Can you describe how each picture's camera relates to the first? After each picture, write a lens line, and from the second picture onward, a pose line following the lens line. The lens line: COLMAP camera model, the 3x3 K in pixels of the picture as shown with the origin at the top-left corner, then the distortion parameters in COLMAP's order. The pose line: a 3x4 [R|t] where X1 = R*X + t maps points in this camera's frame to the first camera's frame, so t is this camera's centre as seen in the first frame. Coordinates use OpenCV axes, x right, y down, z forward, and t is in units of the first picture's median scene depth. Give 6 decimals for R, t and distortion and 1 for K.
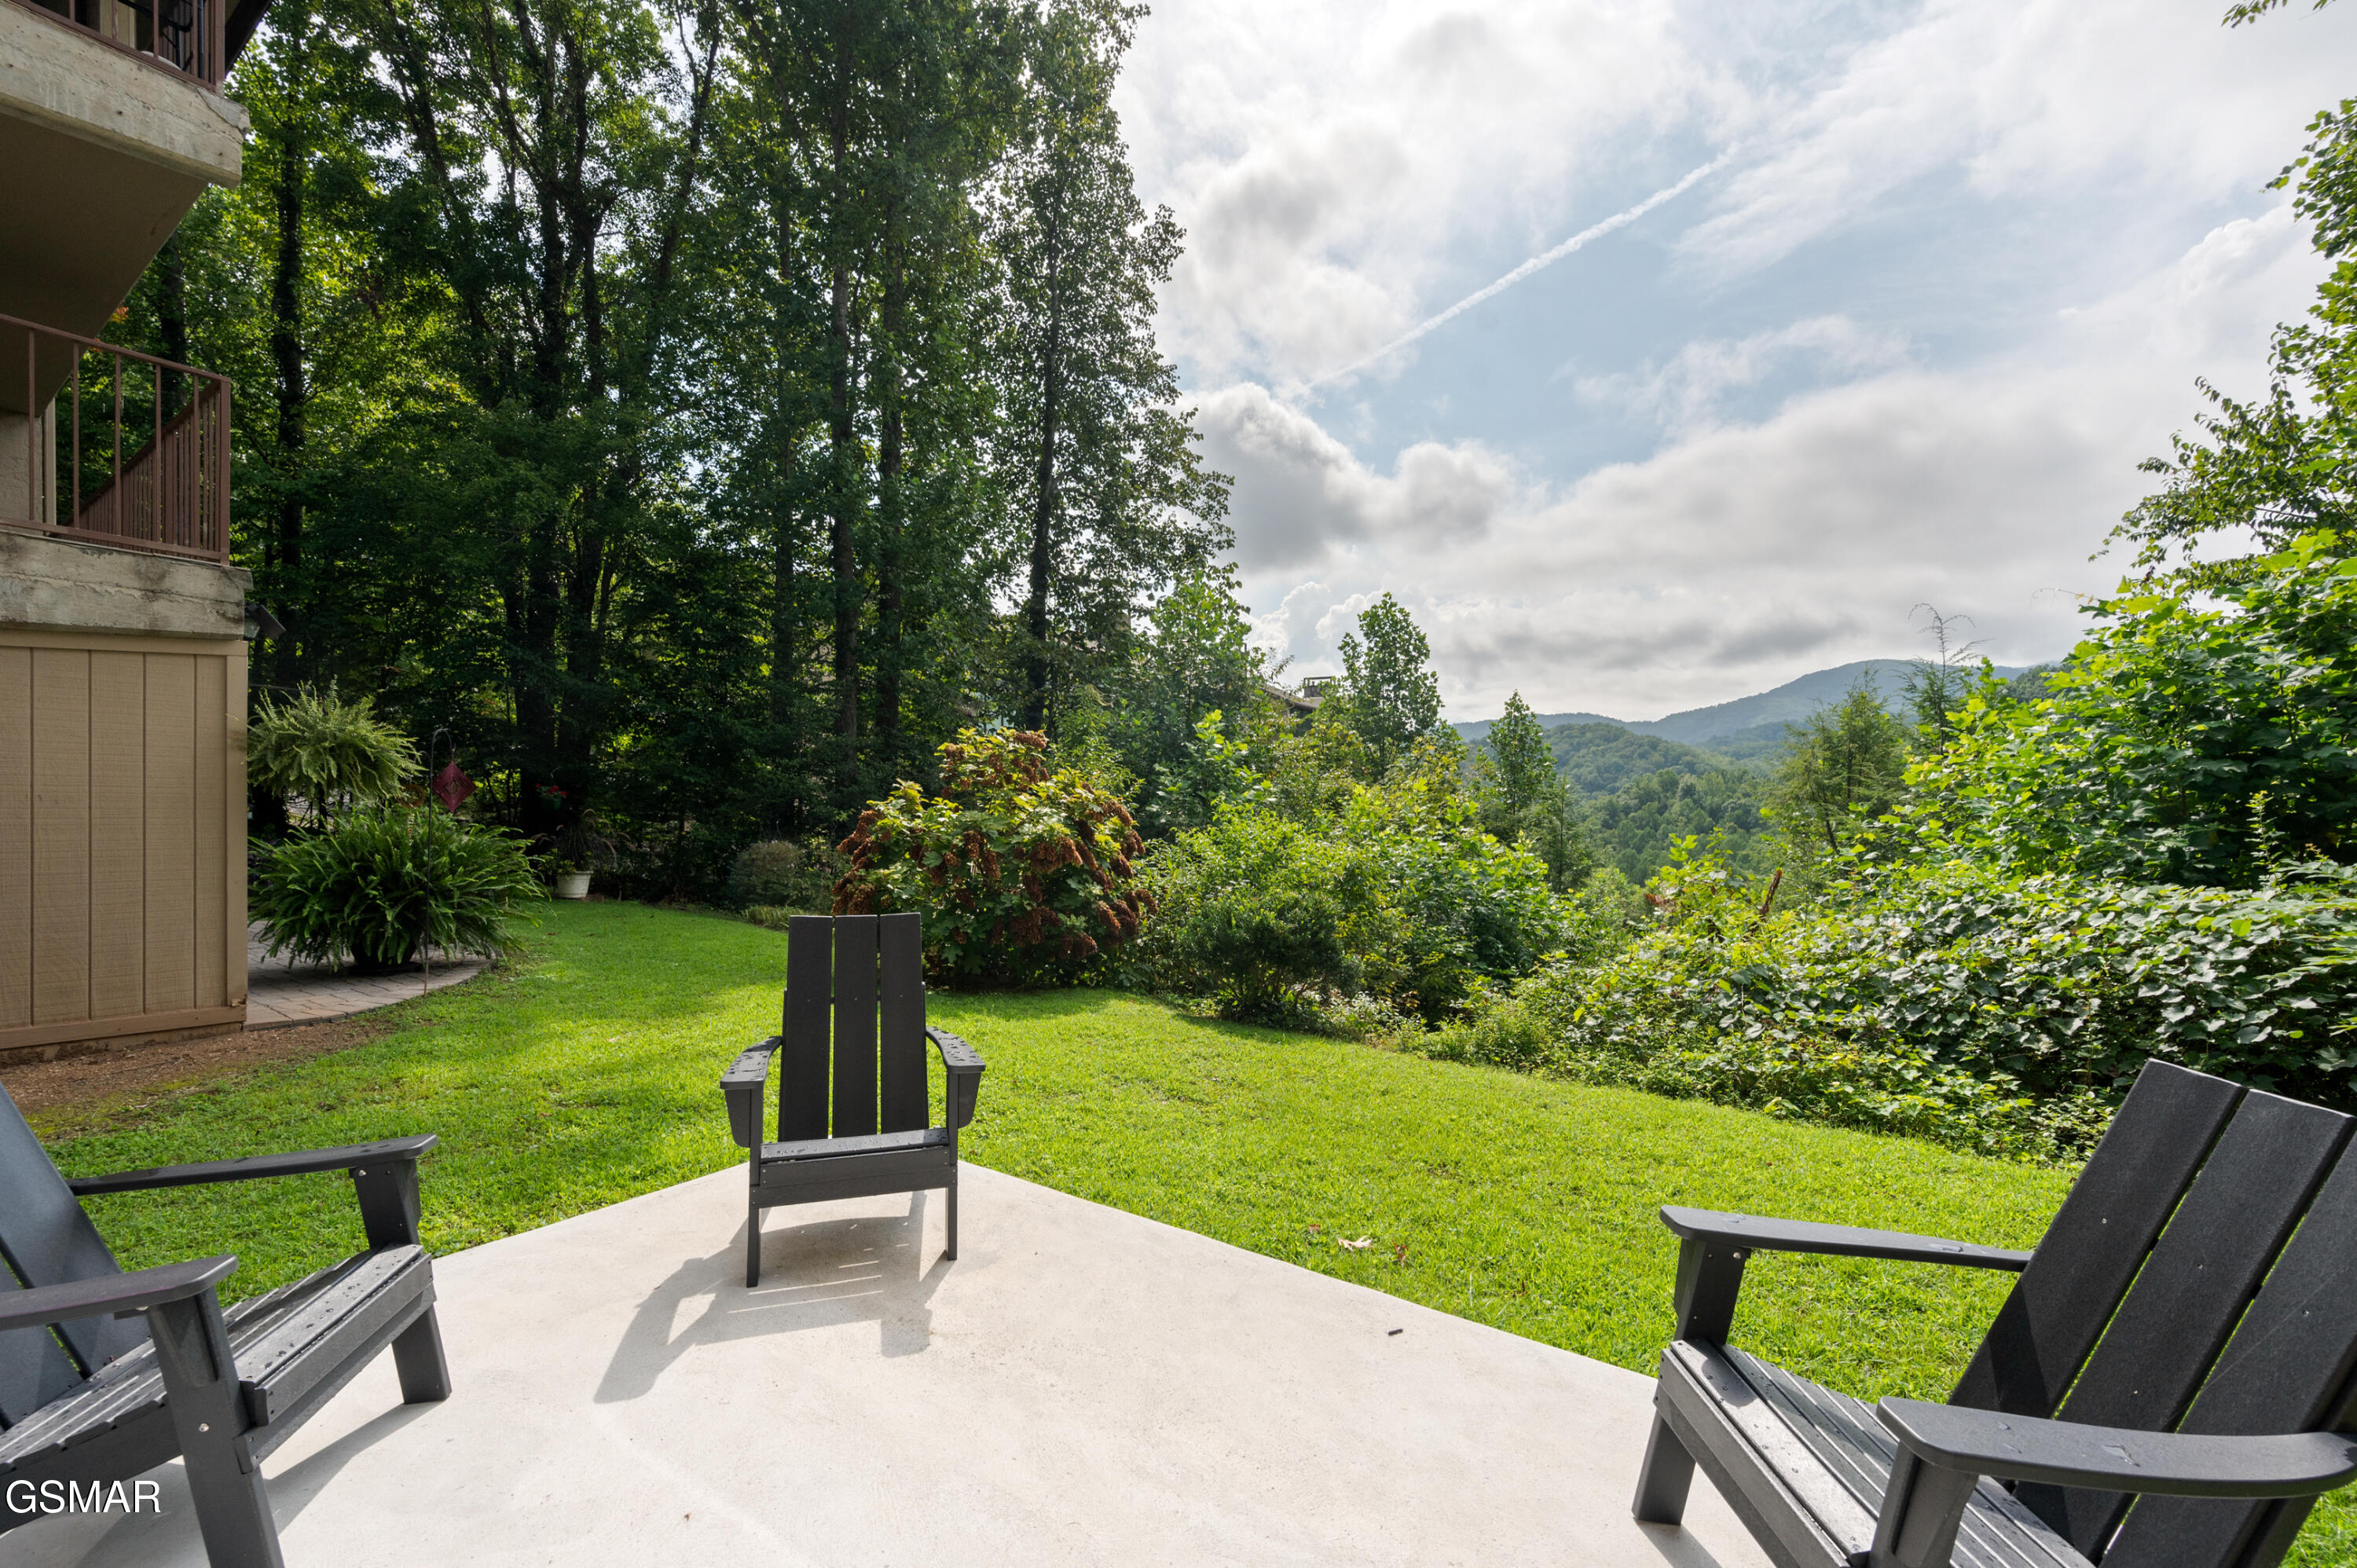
lens RADIAL K [[957.2, 0, 1139.3], [0, 957.2, 829.4], [0, 0, 1]] dist [-0.000109, -0.000365]
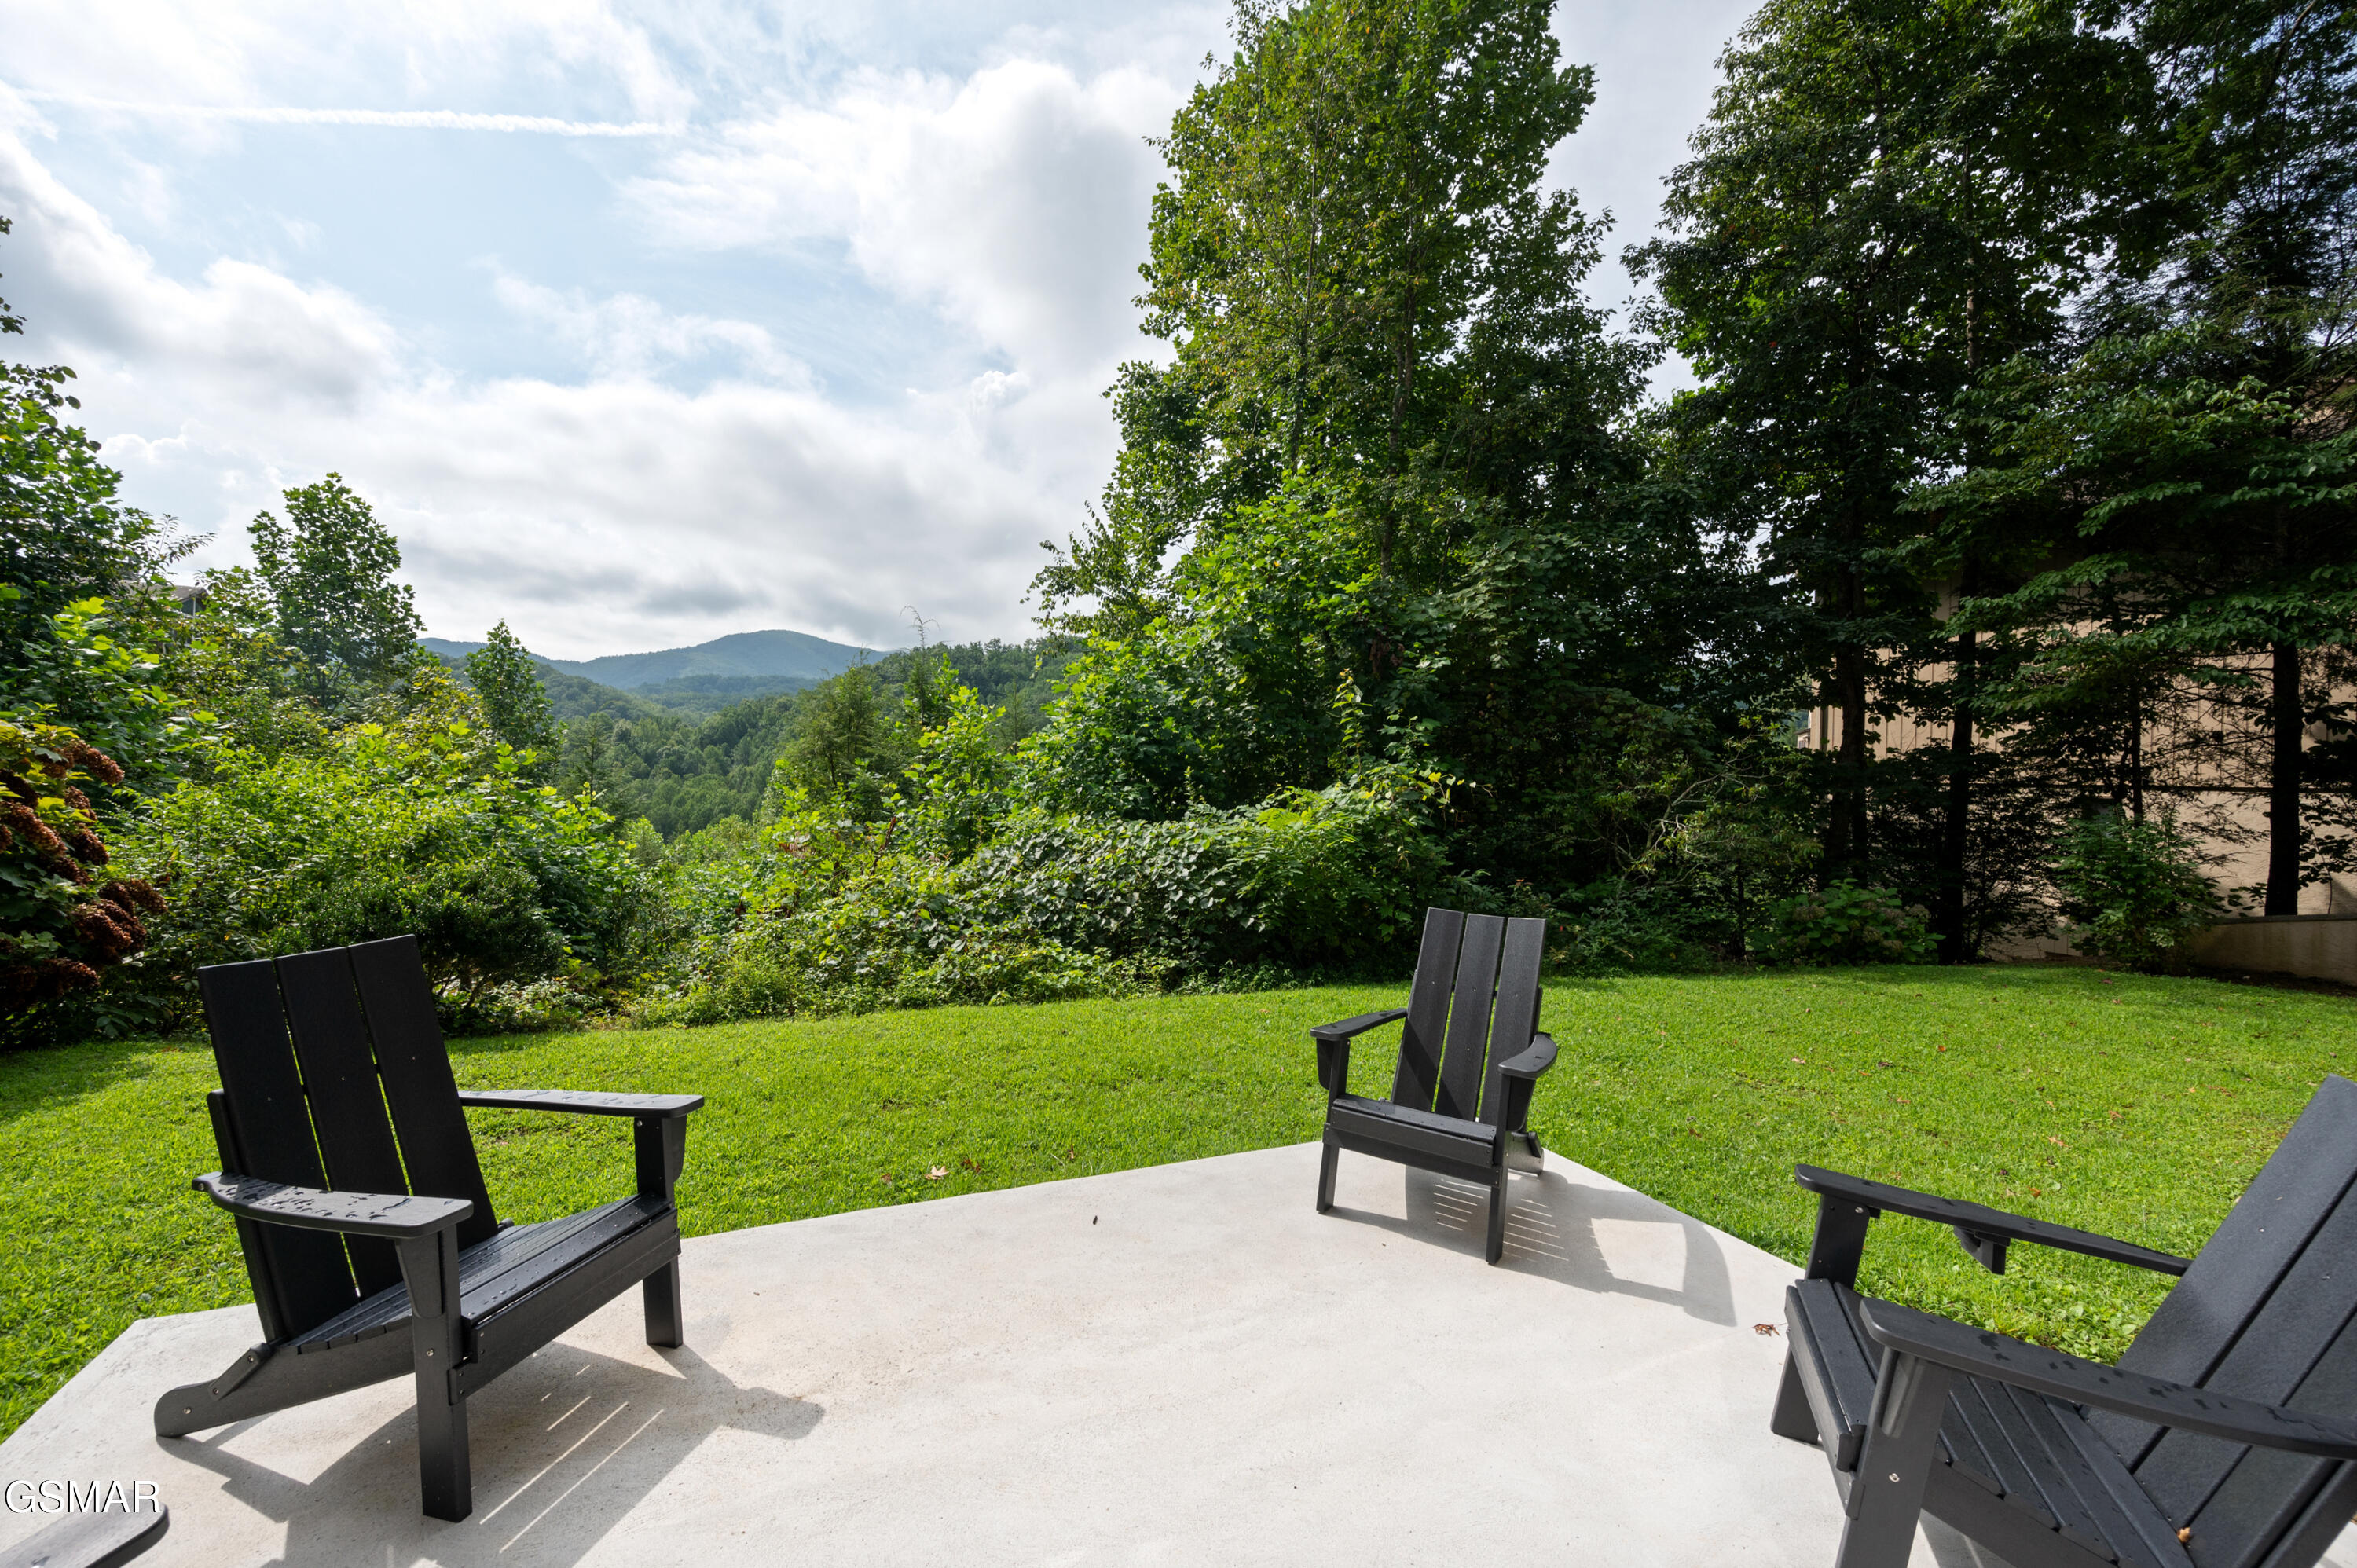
lens RADIAL K [[950.1, 0, 1168.7], [0, 950.1, 781.1], [0, 0, 1]] dist [-0.000638, -0.000083]
pose [[0.504669, -0.000422, 0.863313, -0.149772], [-0.005642, 0.999977, 0.003788, -0.007891], [-0.863294, -0.006783, 0.504655, 0.054599]]
